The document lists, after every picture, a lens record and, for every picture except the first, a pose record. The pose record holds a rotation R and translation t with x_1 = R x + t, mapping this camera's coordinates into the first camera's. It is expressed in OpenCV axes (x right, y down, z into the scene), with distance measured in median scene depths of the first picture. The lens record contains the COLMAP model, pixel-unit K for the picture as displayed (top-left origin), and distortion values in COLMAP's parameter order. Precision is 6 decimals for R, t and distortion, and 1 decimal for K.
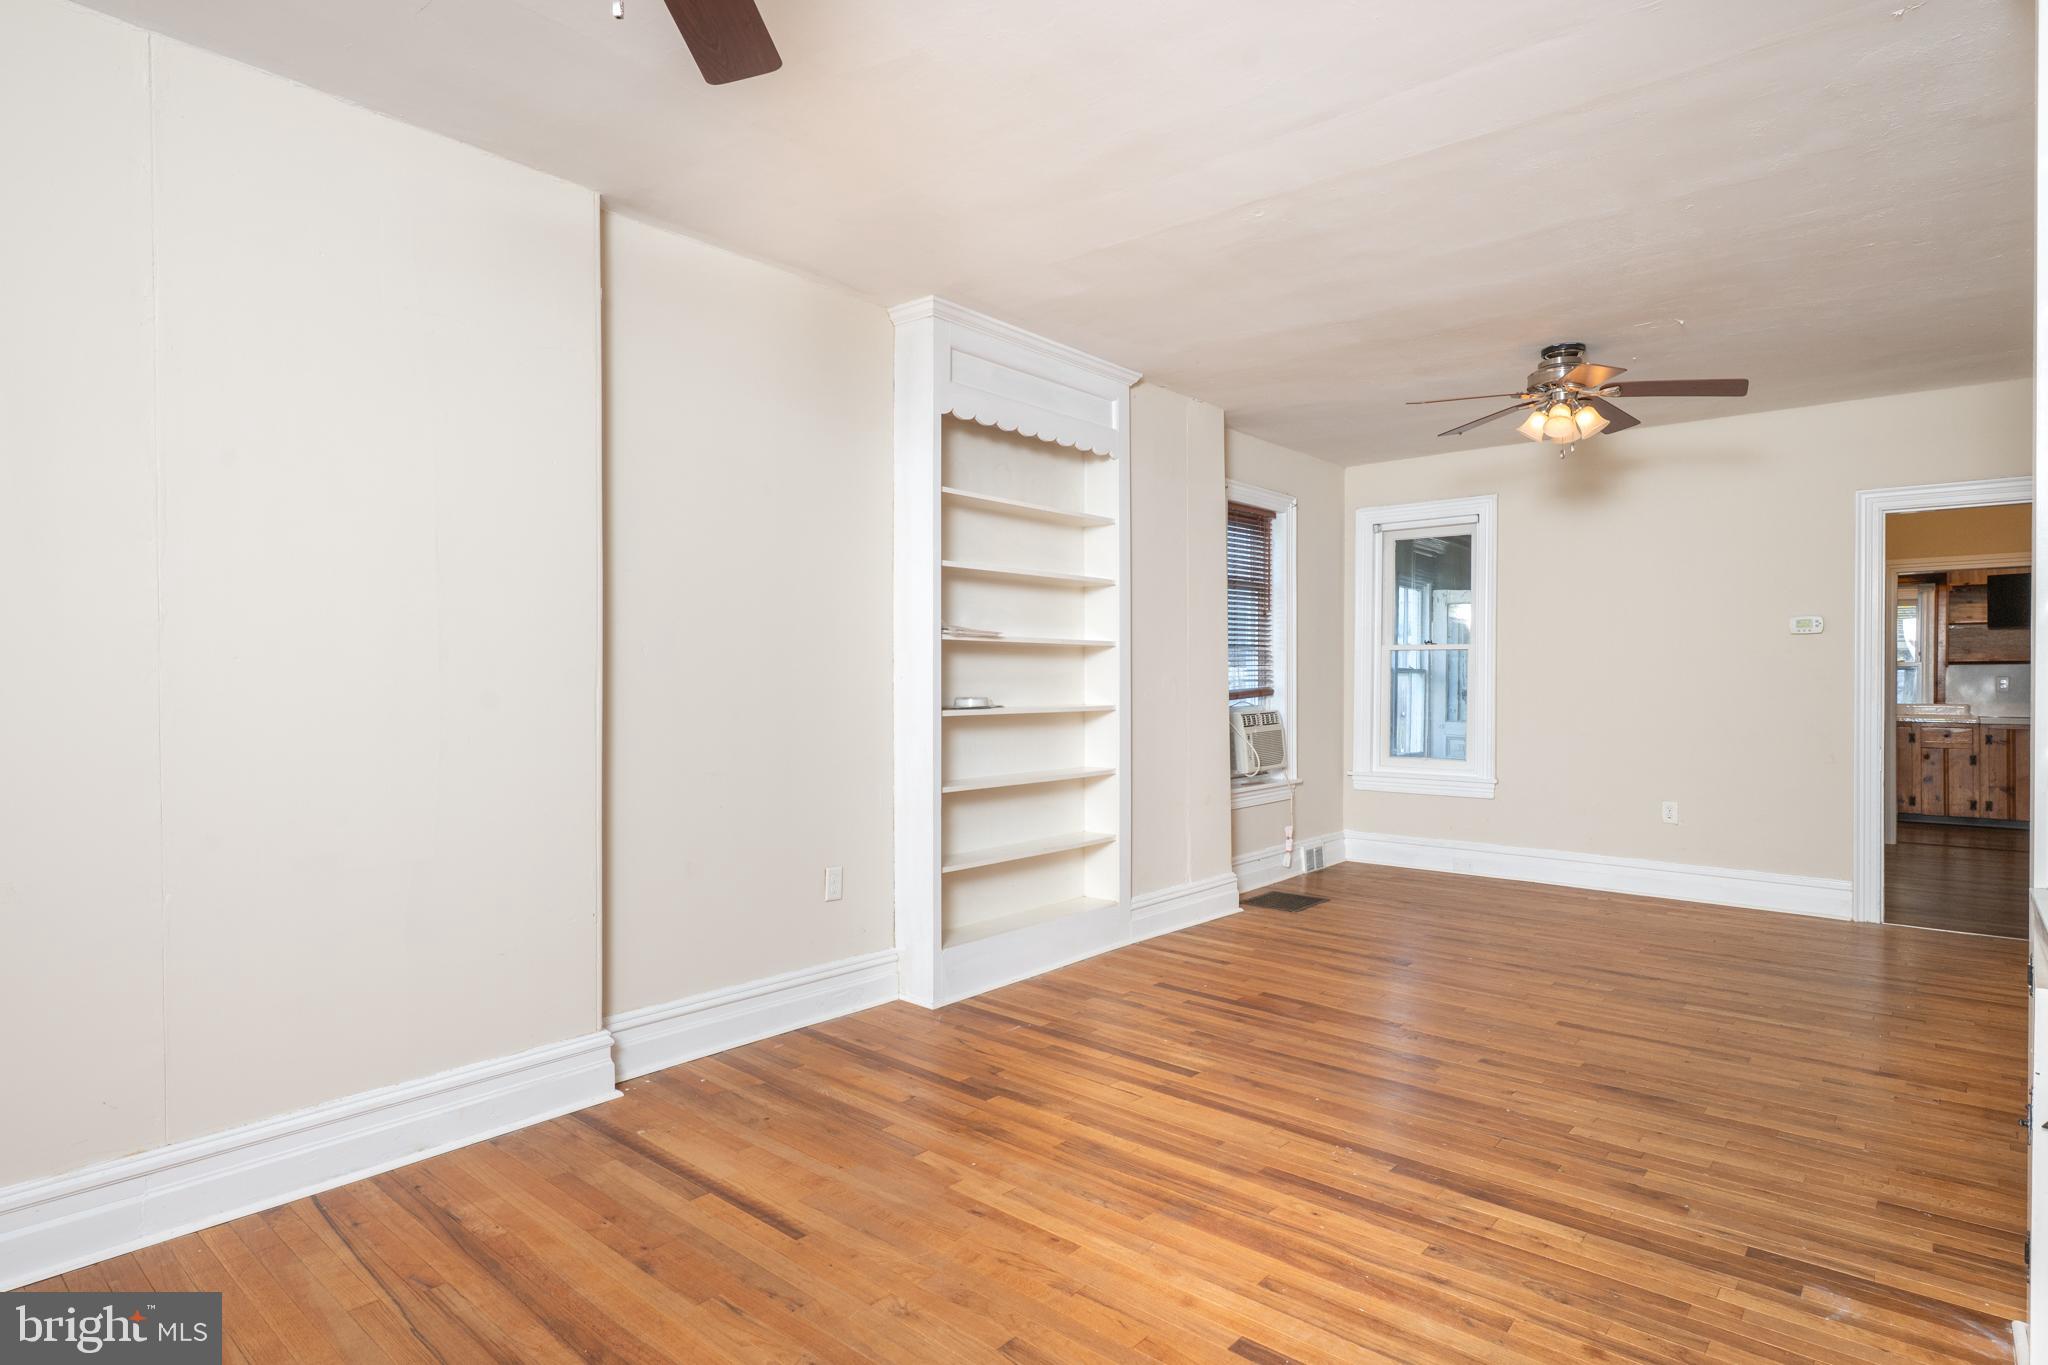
lens RADIAL K [[1077.4, 0, 1024.0], [0, 1077.4, 682.5], [0, 0, 1]] dist [0.003479, 0.002200]
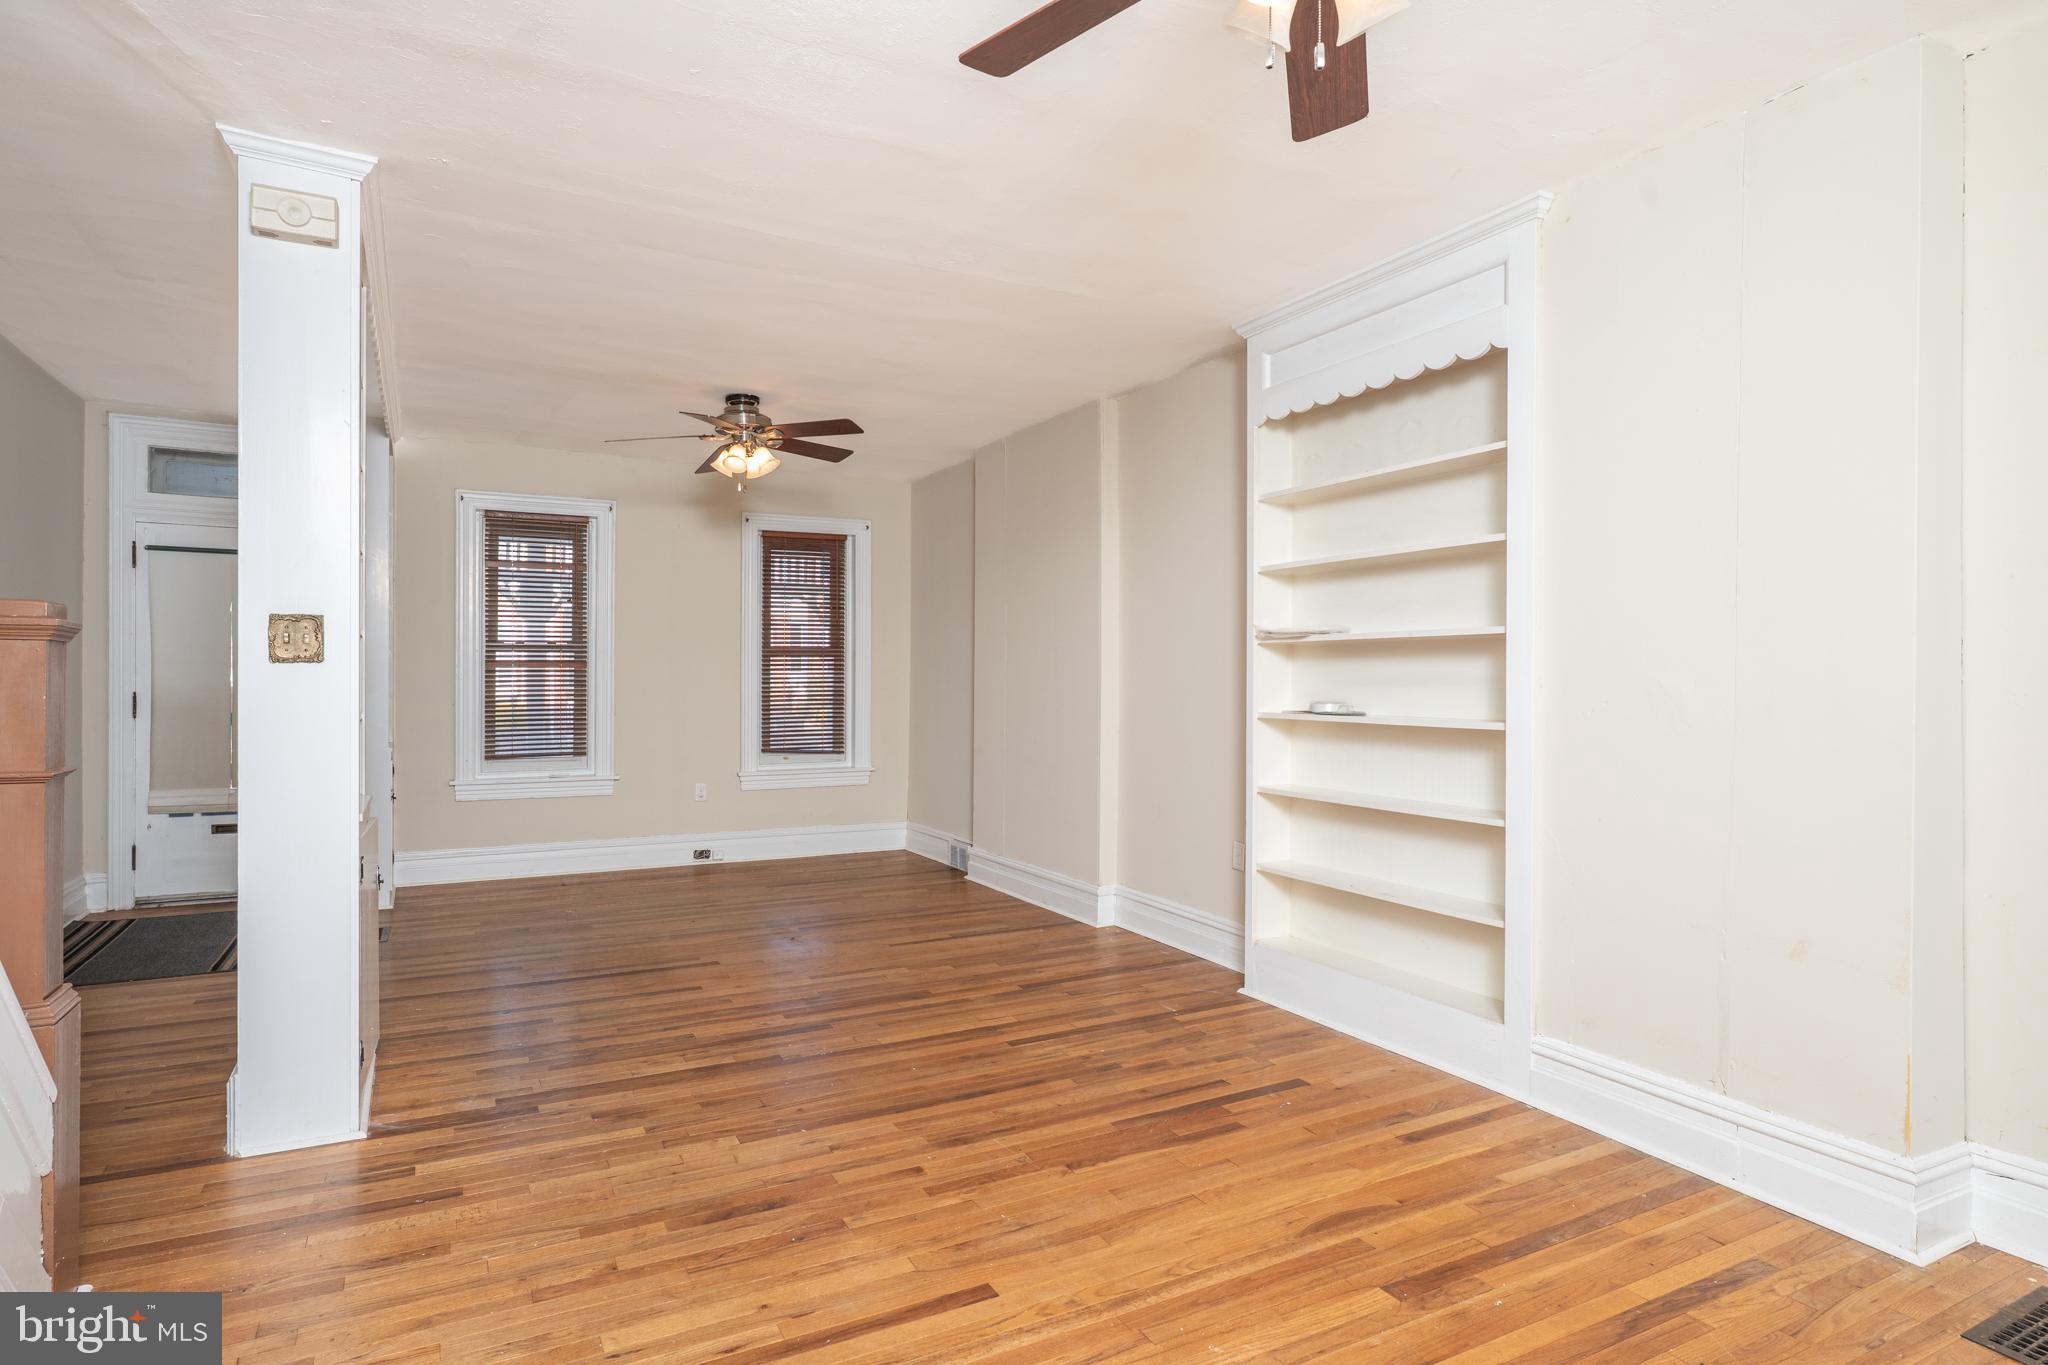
lens RADIAL K [[1077.4, 0, 1024.0], [0, 1077.4, 682.5], [0, 0, 1]] dist [0.003479, 0.002200]
pose [[-0.354184, 0.000336, -0.935176, 1.192197], [-0.008081, 0.999962, 0.003420, -0.005220], [0.935141, 0.008768, -0.354168, 1.421645]]
